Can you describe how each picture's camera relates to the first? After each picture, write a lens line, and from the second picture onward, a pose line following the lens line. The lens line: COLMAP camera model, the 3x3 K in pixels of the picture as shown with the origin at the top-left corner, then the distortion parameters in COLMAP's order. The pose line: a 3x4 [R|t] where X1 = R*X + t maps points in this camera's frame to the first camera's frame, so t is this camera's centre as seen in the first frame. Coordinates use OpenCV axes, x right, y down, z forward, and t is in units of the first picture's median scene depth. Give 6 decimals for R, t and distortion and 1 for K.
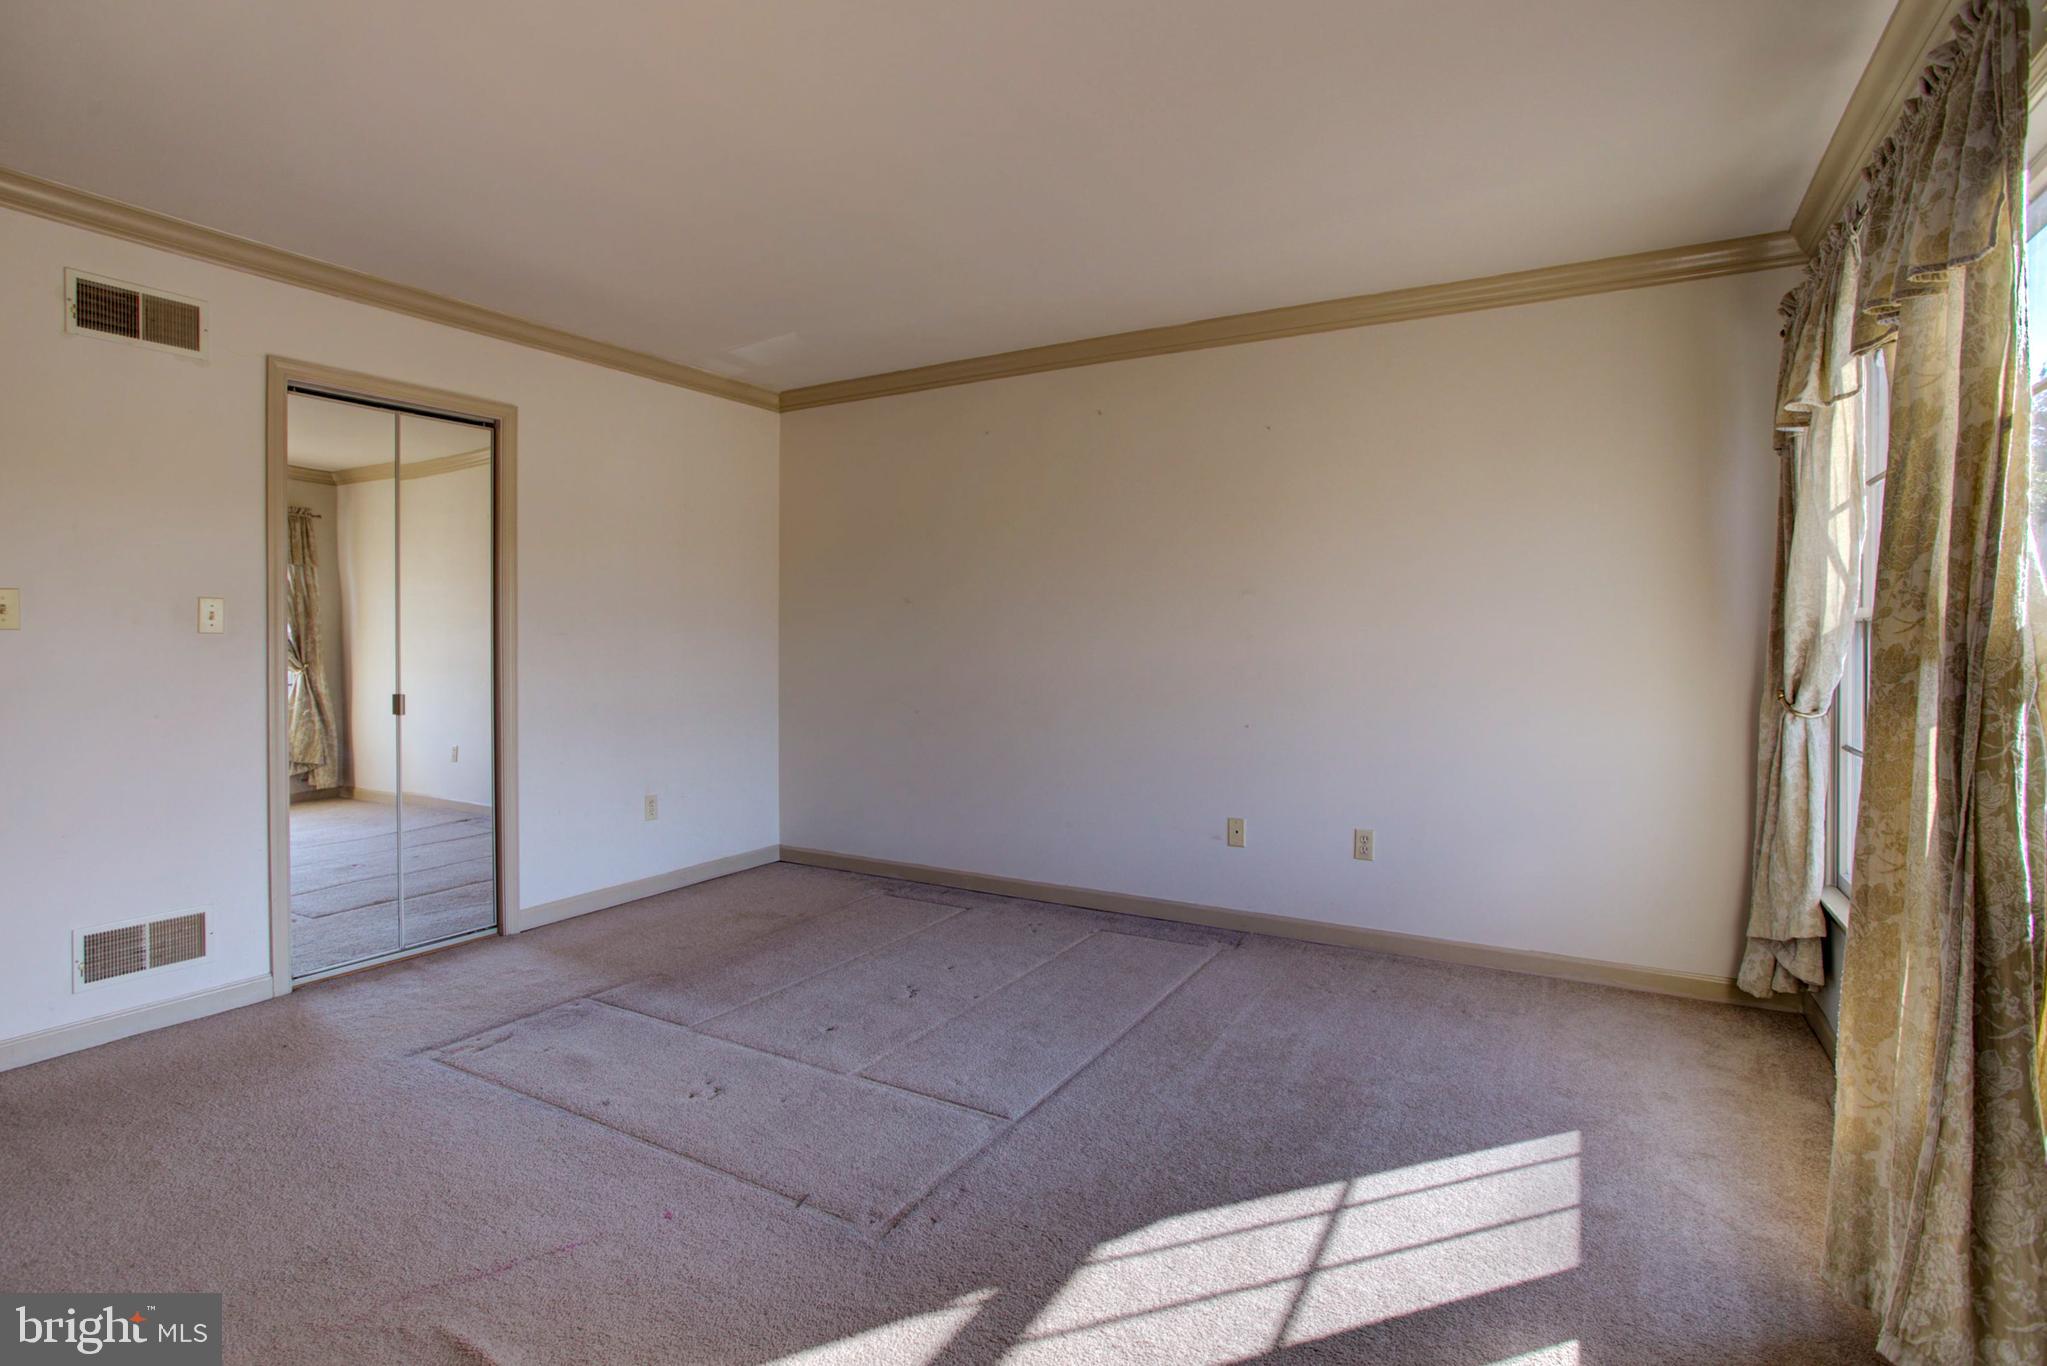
lens RADIAL K [[995.9, 0, 1012.7], [0, 995.9, 670.4], [0, 0, 1]] dist [-0.045795, 0.022555]
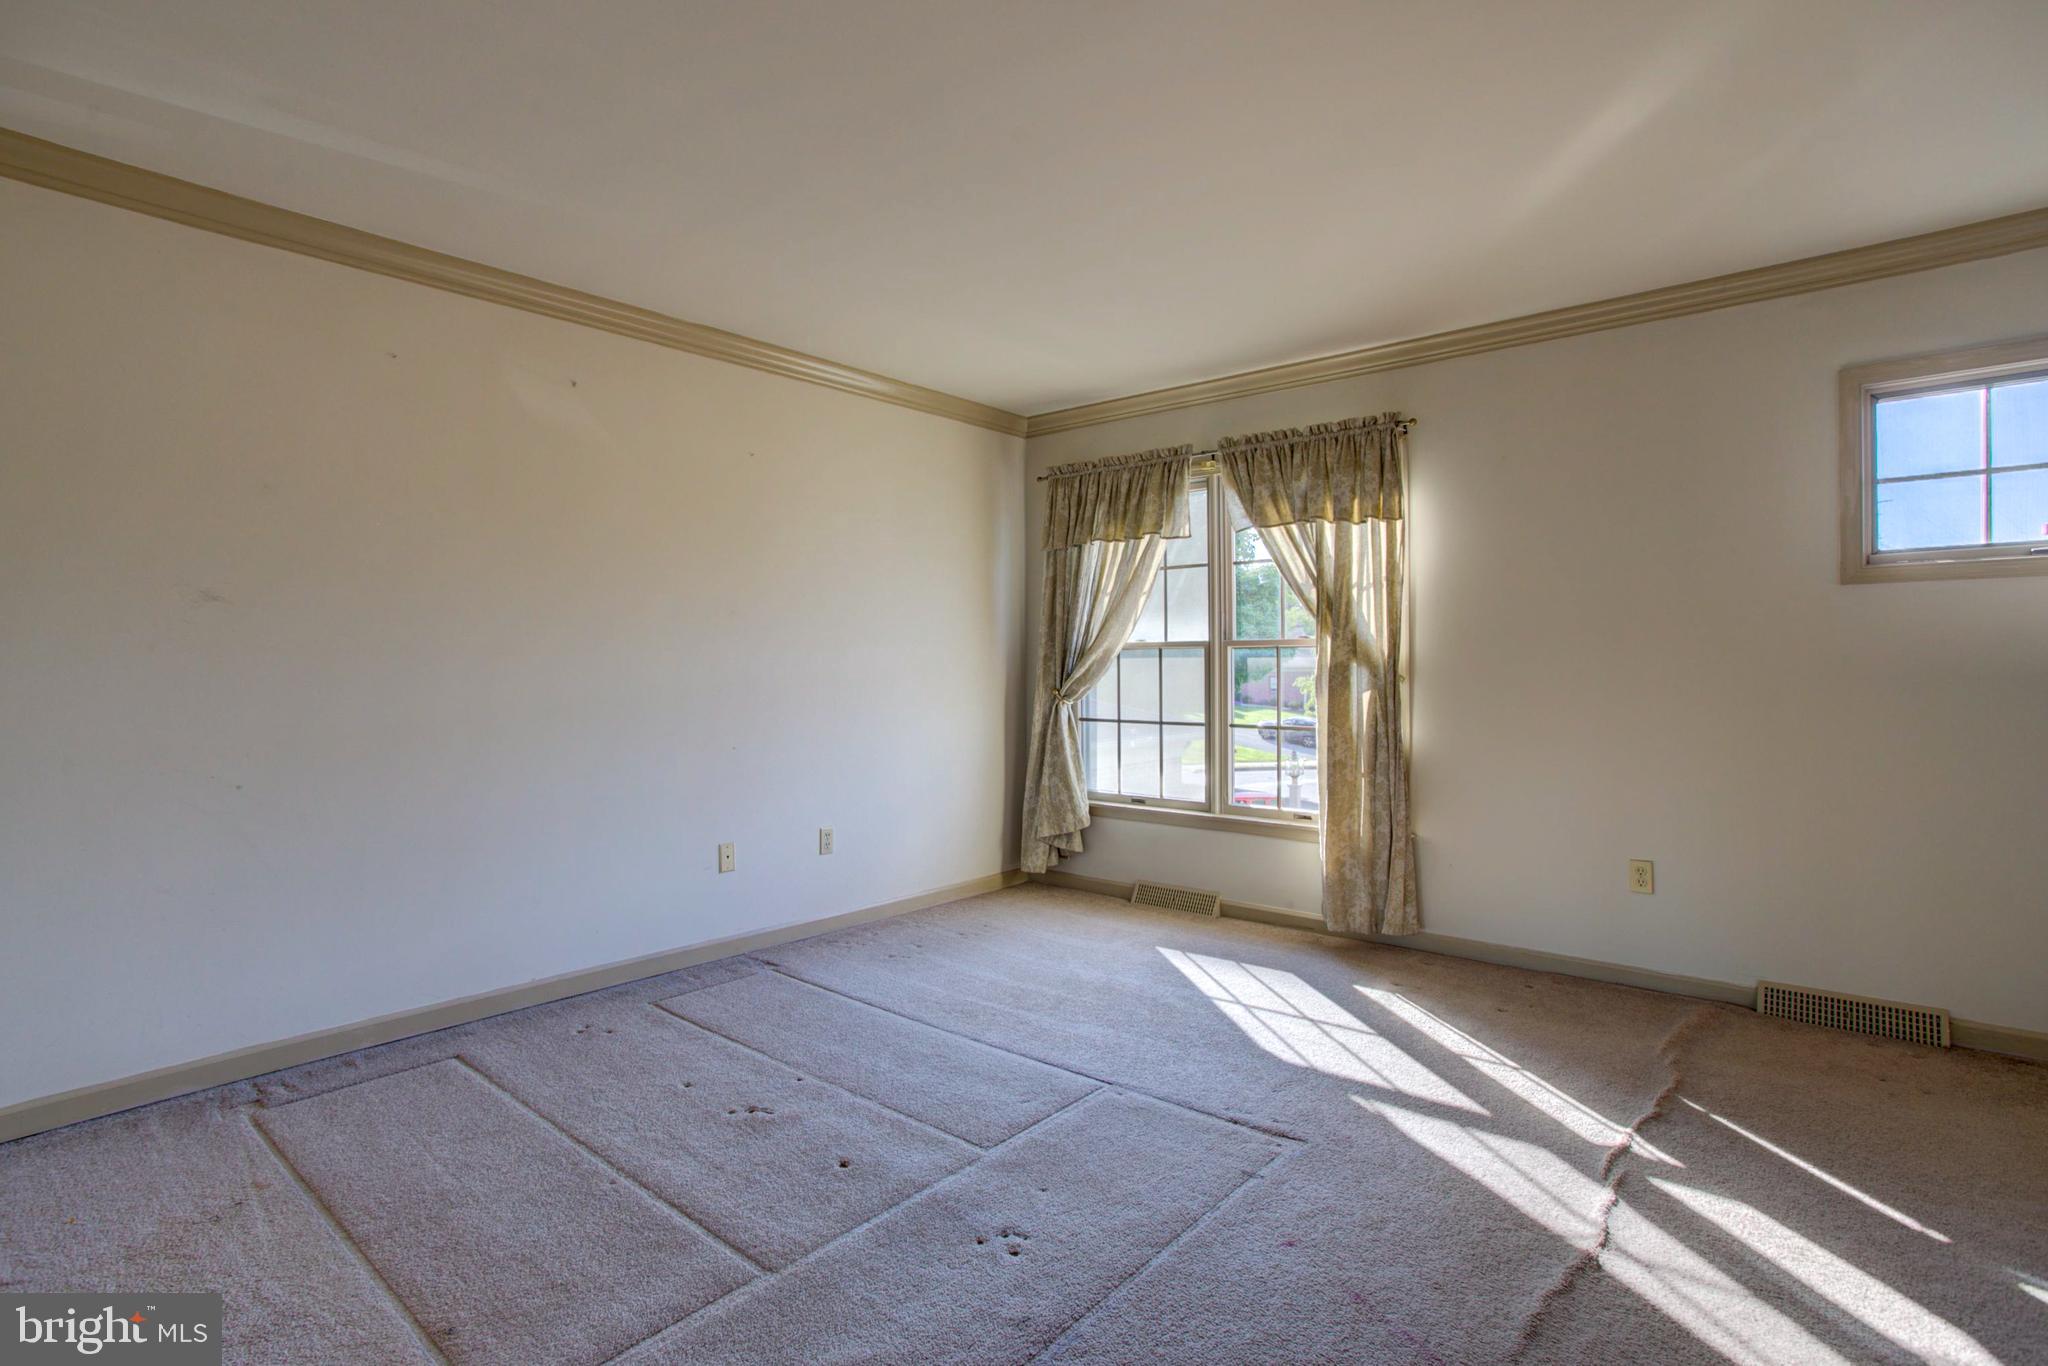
lens RADIAL K [[996.4, 0, 1011.8], [0, 996.4, 673.2], [0, 0, 1]] dist [-0.045795, 0.022555]
pose [[0.166972, -0.004065, 0.985953, -0.876240], [0.033019, 0.999454, -0.001471, -0.008357], [-0.985409, 0.032801, 0.167015, 0.707613]]
